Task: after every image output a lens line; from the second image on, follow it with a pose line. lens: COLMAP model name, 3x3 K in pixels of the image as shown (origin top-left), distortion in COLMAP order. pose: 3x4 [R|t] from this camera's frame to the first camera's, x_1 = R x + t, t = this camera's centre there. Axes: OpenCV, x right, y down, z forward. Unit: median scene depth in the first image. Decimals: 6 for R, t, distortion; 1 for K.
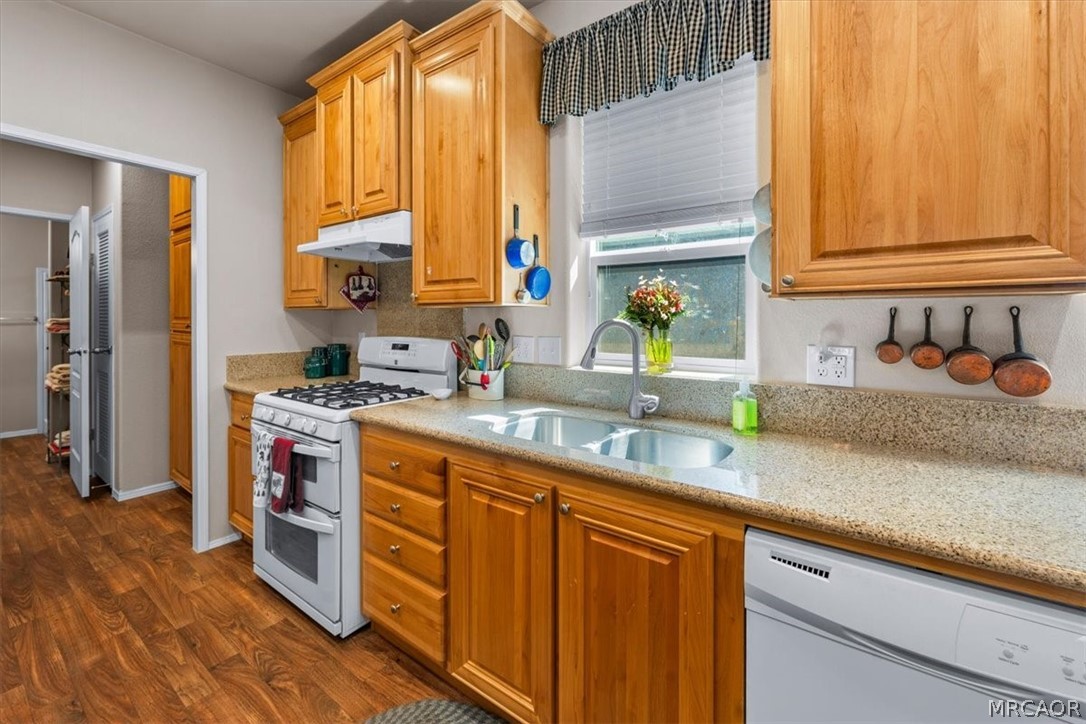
lens RADIAL K [[448.3, 0, 540.7], [0, 448.3, 318.9], [0, 0, 1]] dist [0.003097, 0.000409]
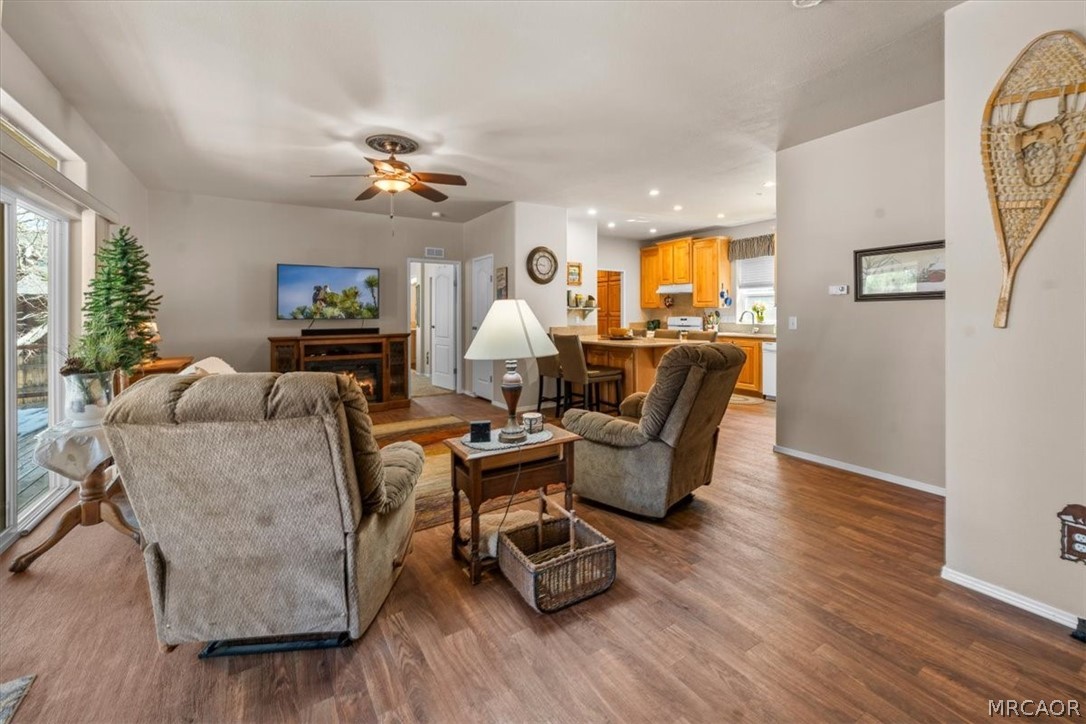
lens RADIAL K [[448.3, 0, 545.1], [0, 448.3, 319.7], [0, 0, 1]] dist [0.003097, 0.000409]
pose [[0.933241, -0.003717, -0.359230, -0.098816], [0.009566, 0.999849, 0.014505, 0.005688], [0.359122, -0.016973, 0.933136, -3.519412]]
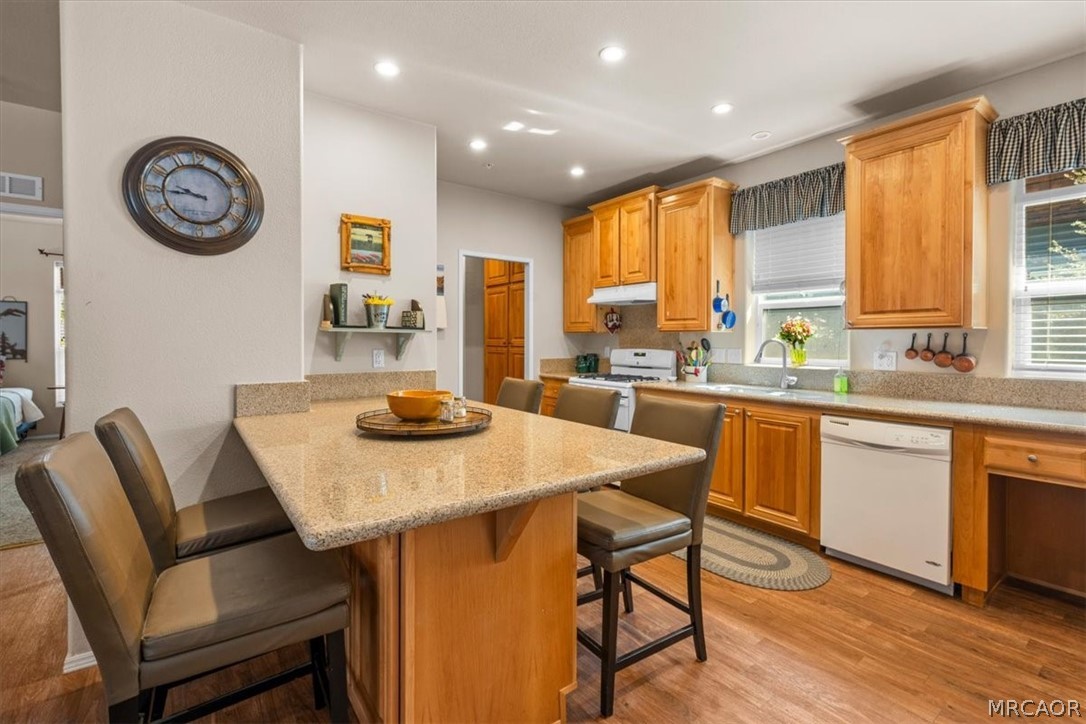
lens RADIAL K [[486.6, 0, 535.8], [0, 486.6, 347.4], [0, 0, 1]] dist [0.001938, -0.000466]
pose [[0.953778, 0.003399, -0.300493, -0.177059], [0.002915, 0.999784, 0.020560, -0.008160], [0.300498, -0.020485, 0.953563, -1.293264]]
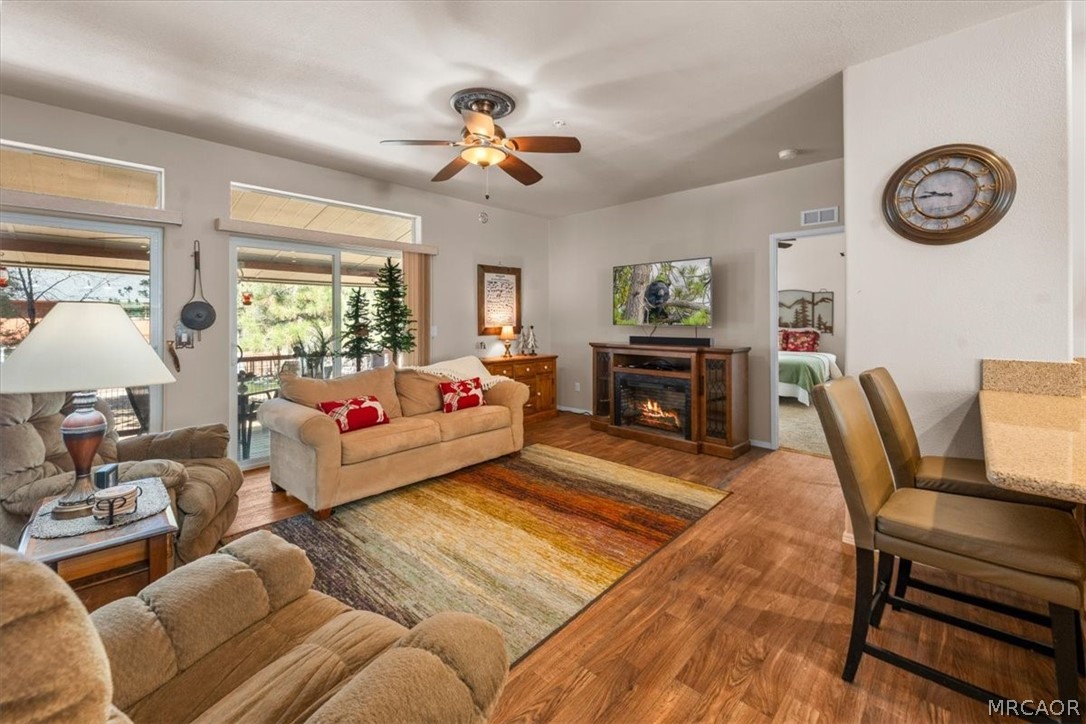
lens RADIAL K [[448.3, 0, 546.1], [0, 448.3, 313.7], [0, 0, 1]] dist [0.003097, 0.000409]
pose [[-0.115719, -0.013979, -0.993184, 0.077444], [0.004639, 0.999882, -0.014614, -0.001596], [0.993271, -0.006299, -0.115641, -1.381069]]
